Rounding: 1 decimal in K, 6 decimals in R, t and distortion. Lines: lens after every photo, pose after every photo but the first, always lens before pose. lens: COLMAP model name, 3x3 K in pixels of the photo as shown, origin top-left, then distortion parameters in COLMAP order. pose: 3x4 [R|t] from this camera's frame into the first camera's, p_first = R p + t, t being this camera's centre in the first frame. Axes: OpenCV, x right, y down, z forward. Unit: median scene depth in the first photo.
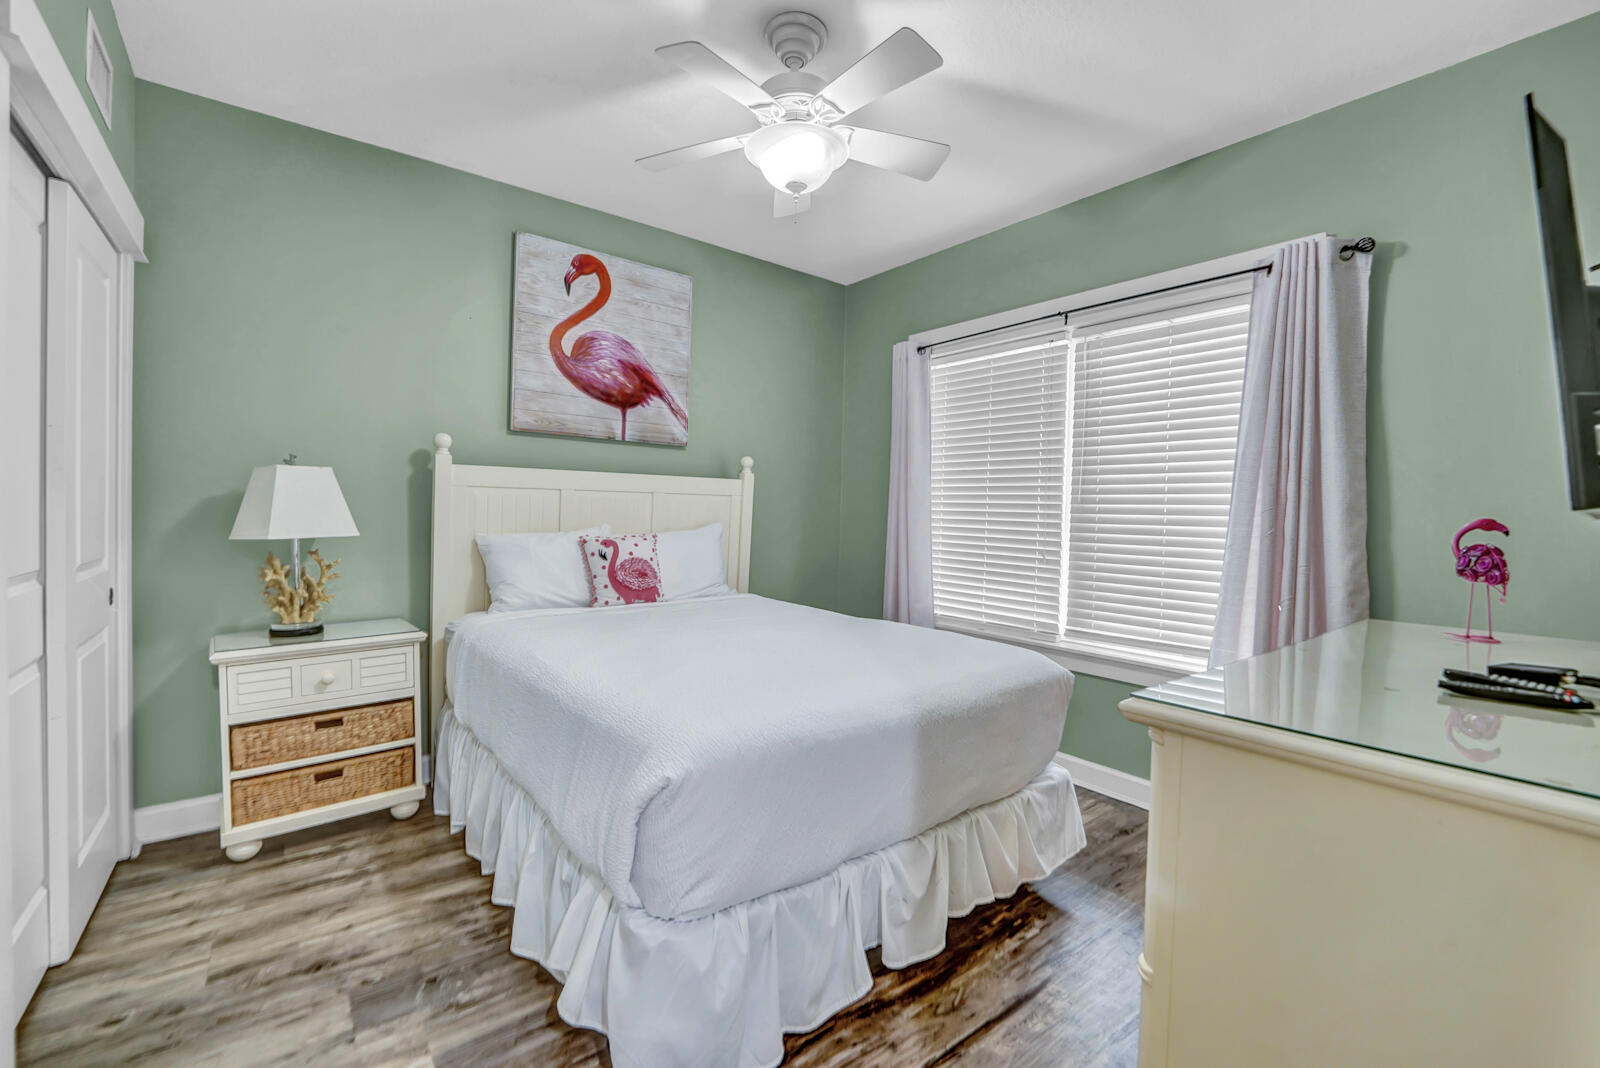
lens RADIAL K [[671.1, 0, 793.3], [0, 671.1, 517.6], [0, 0, 1]] dist [-0.000423, -0.000012]
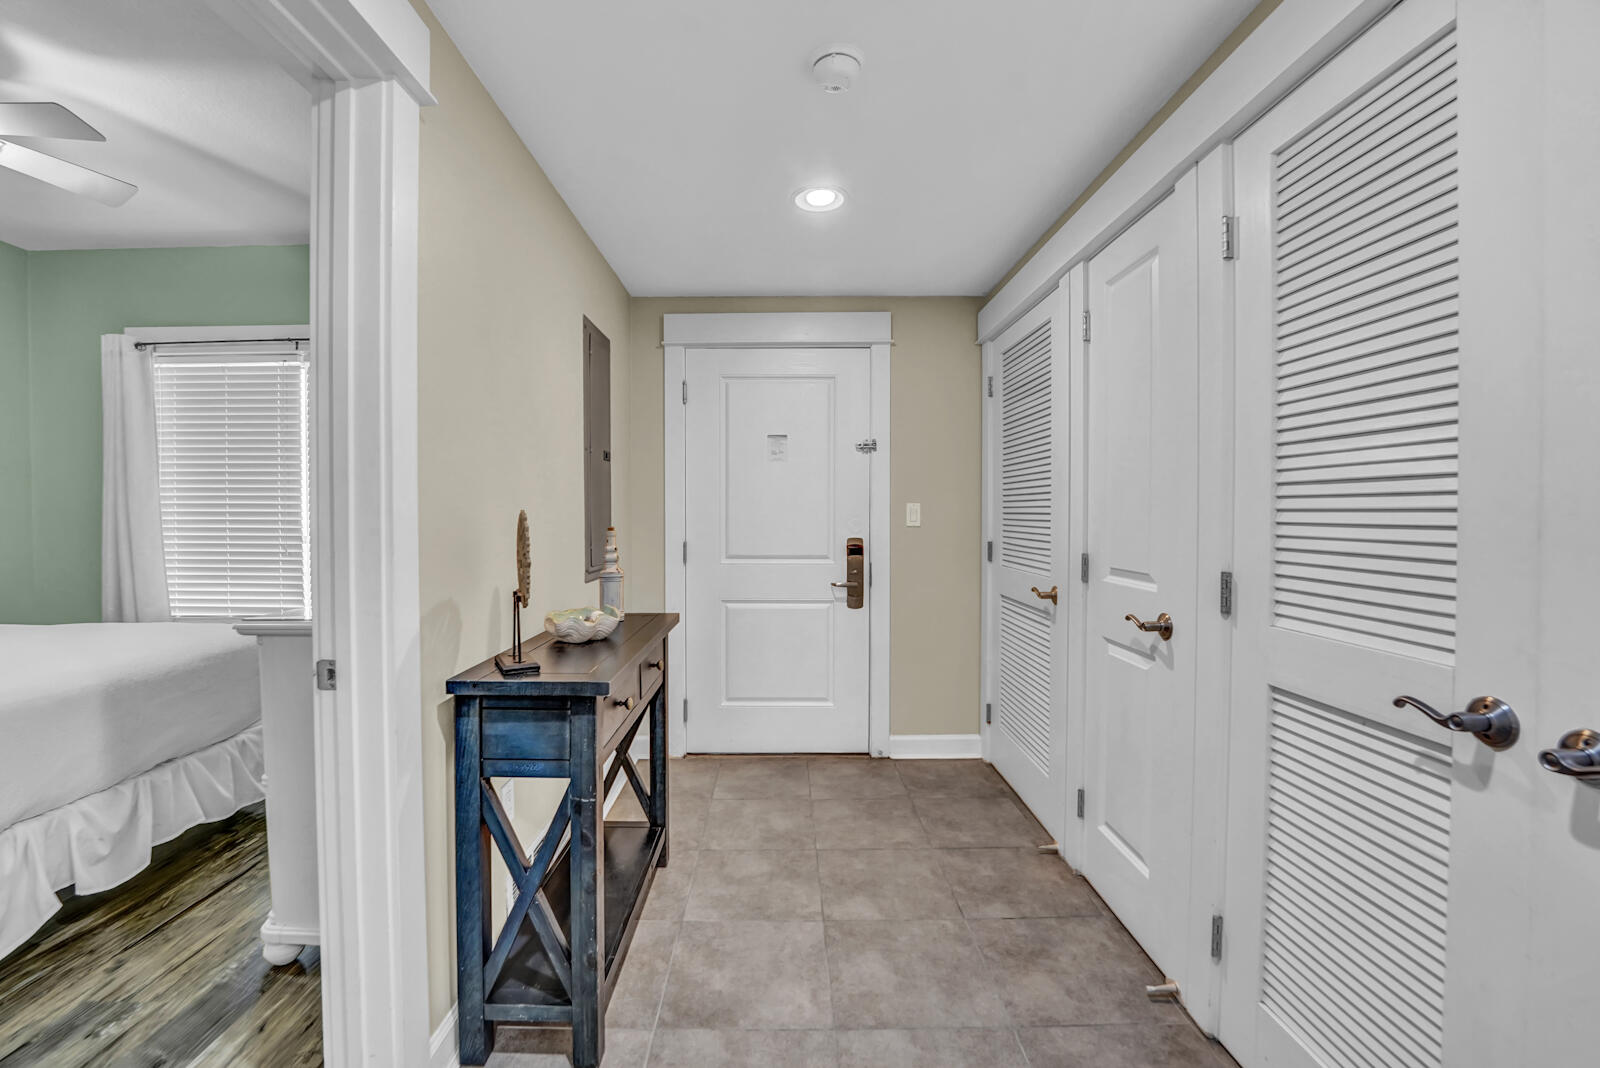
lens RADIAL K [[653.3, 0, 780.2], [0, 653.3, 517.5], [0, 0, 1]] dist [-0.048305, 0.008541]
pose [[0.596407, -0.033436, 0.801985, 0.015137], [0.028234, 0.999388, 0.020669, 0.006401], [-0.802185, 0.010316, 0.596986, -0.405552]]
